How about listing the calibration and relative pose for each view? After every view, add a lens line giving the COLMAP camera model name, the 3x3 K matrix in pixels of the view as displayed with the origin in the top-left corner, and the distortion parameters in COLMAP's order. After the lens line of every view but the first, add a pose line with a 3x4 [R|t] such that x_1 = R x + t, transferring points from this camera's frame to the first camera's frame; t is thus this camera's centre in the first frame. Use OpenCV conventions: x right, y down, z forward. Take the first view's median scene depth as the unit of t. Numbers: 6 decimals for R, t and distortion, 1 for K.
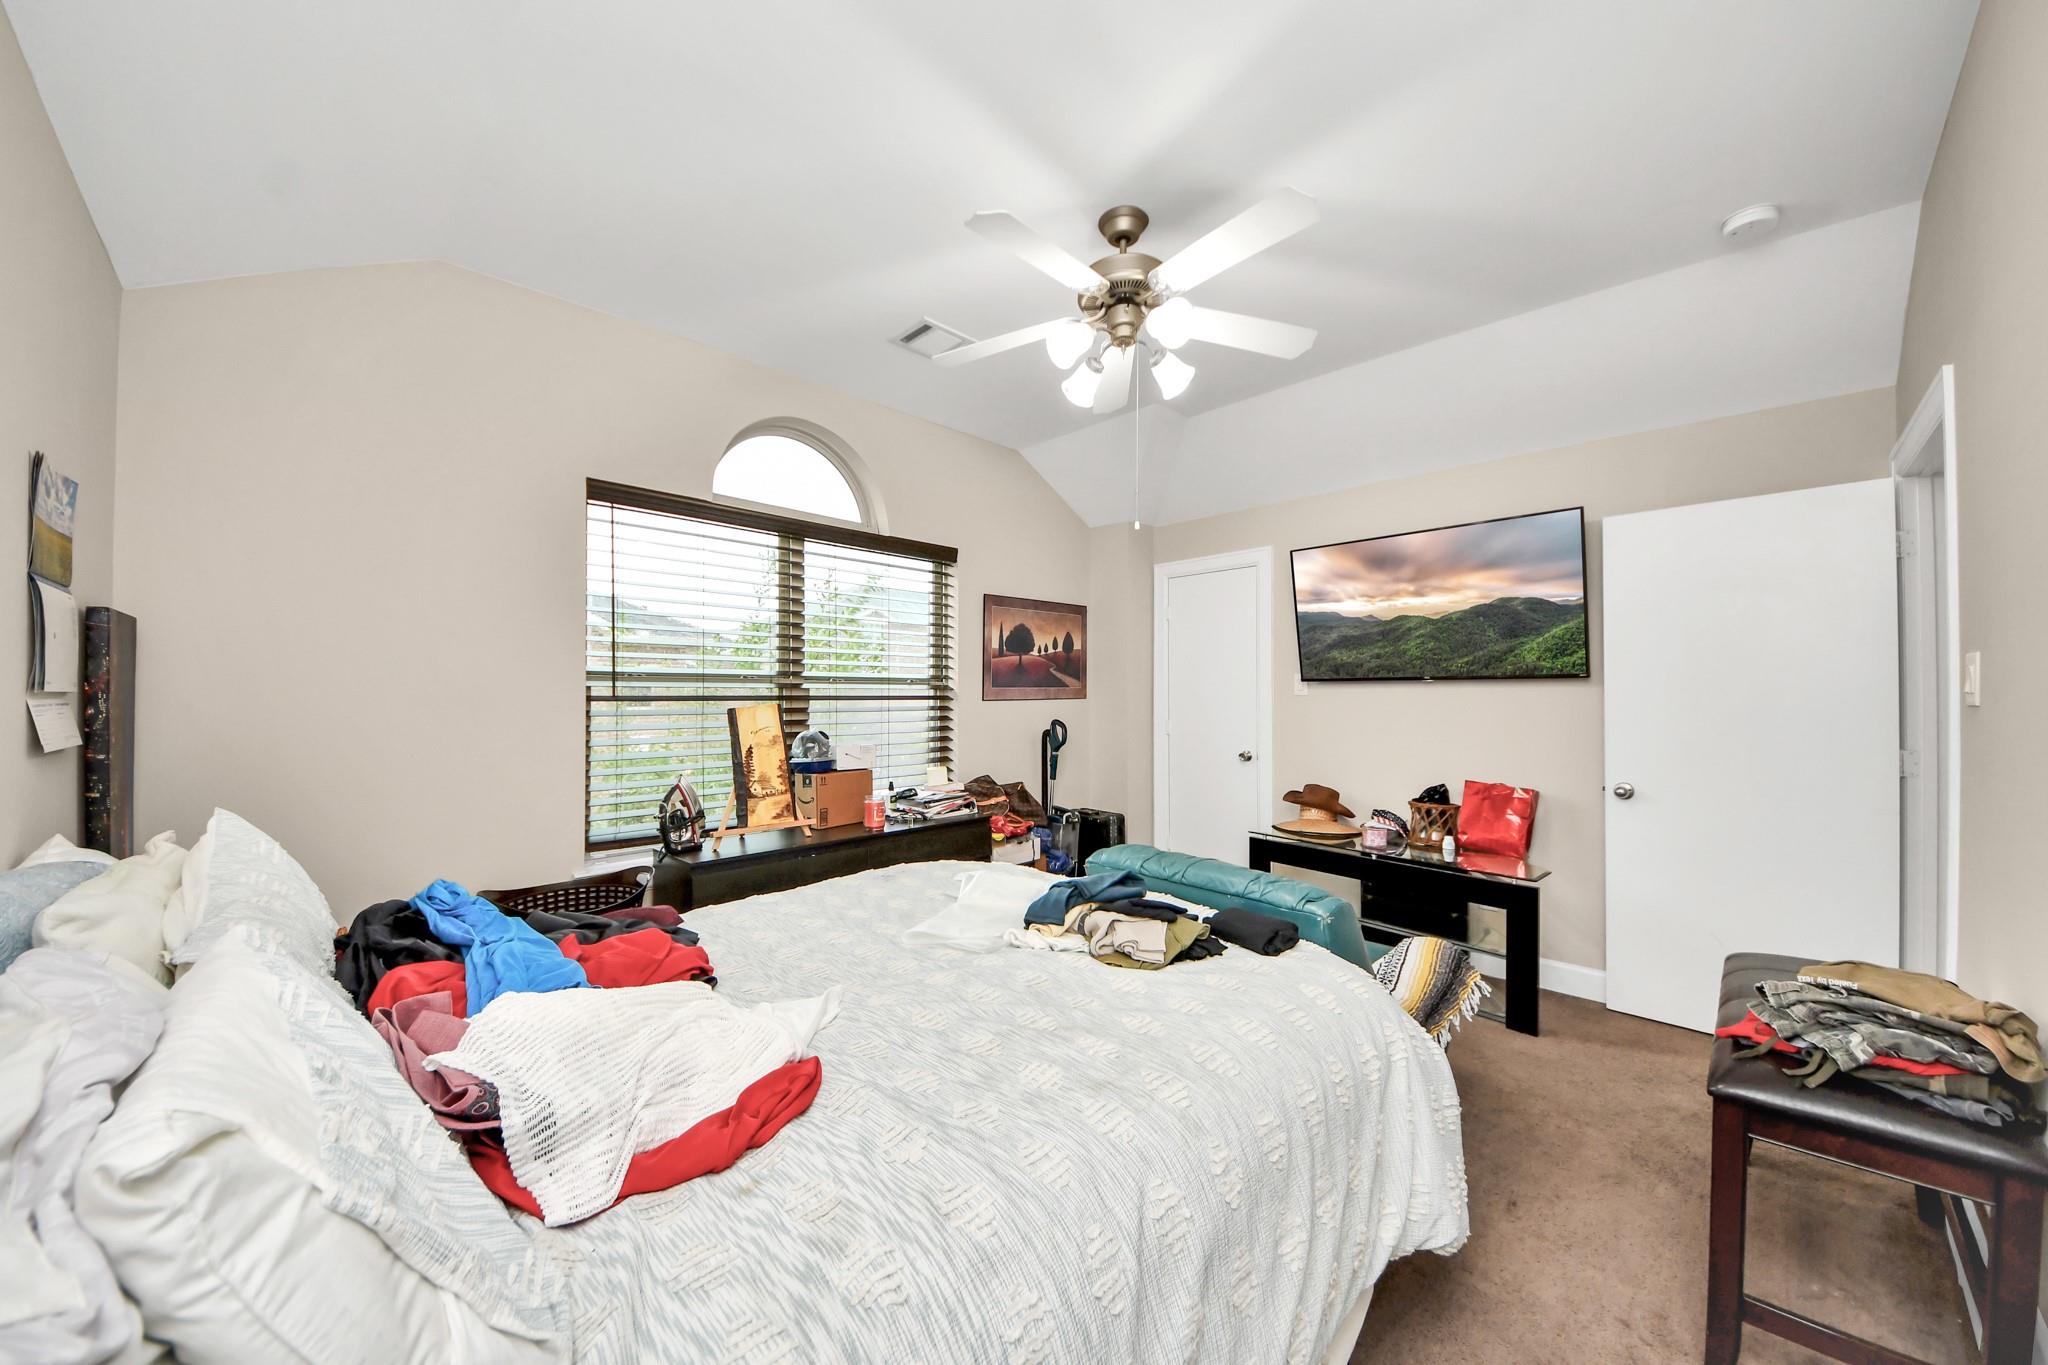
lens RADIAL K [[749.0, 0, 1024.0], [0, 749.0, 682.5], [0, 0, 1]] dist [0.032534, -0.022961]
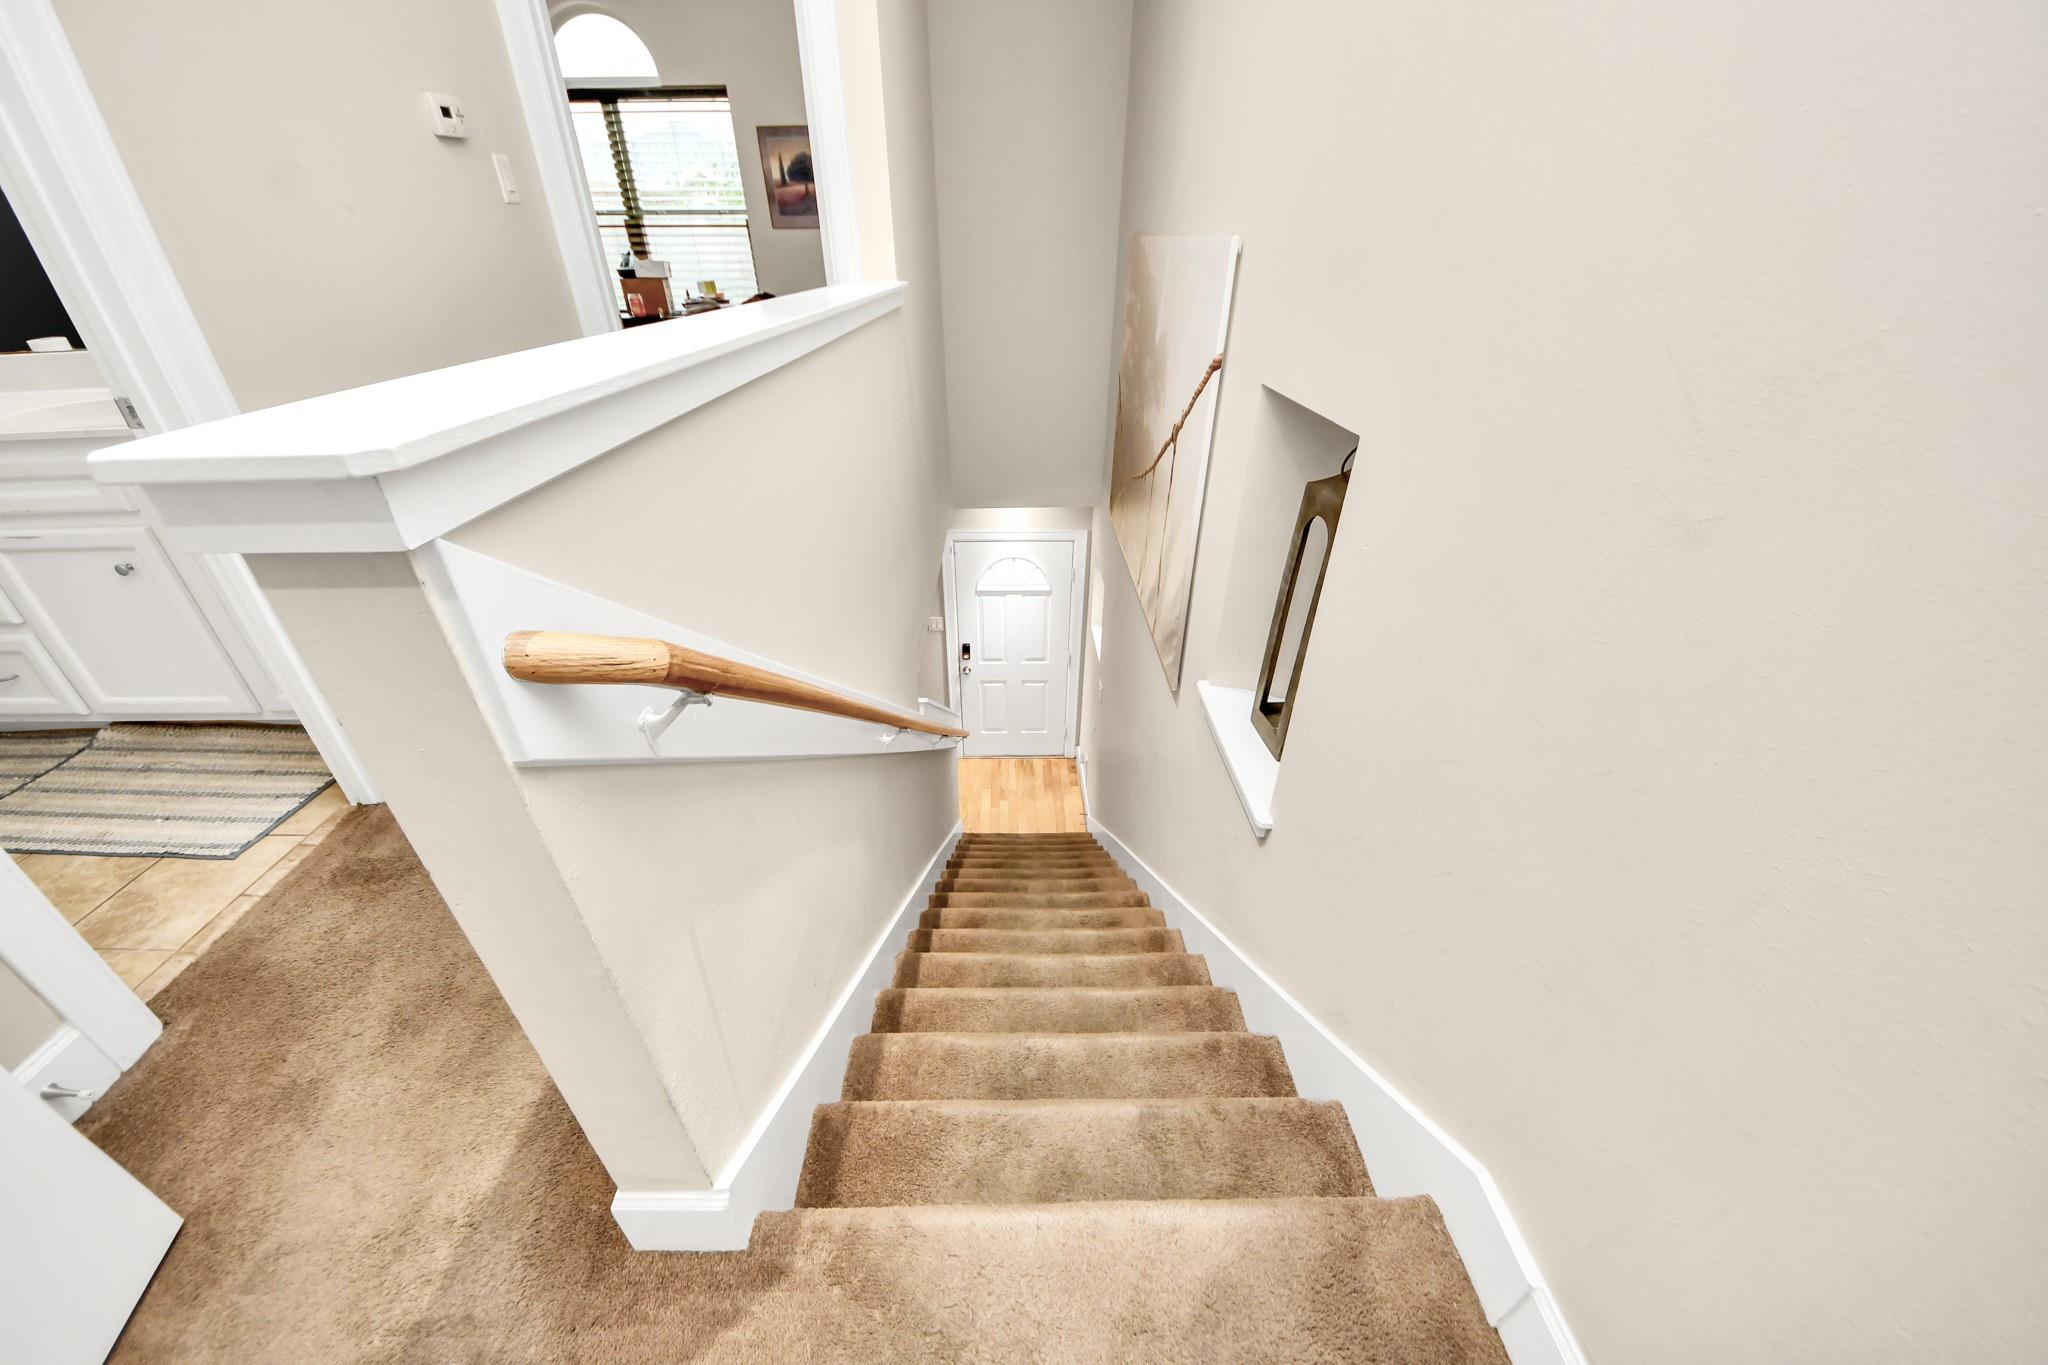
lens RADIAL K [[749.0, 0, 1024.0], [0, 749.0, 682.5], [0, 0, 1]] dist [0.032534, -0.022961]
pose [[0.697114, 0.372194, -0.612784, 1.592935], [0.019001, 0.844806, 0.534736, -0.004645], [0.716709, -0.384415, 0.581854, 0.267264]]
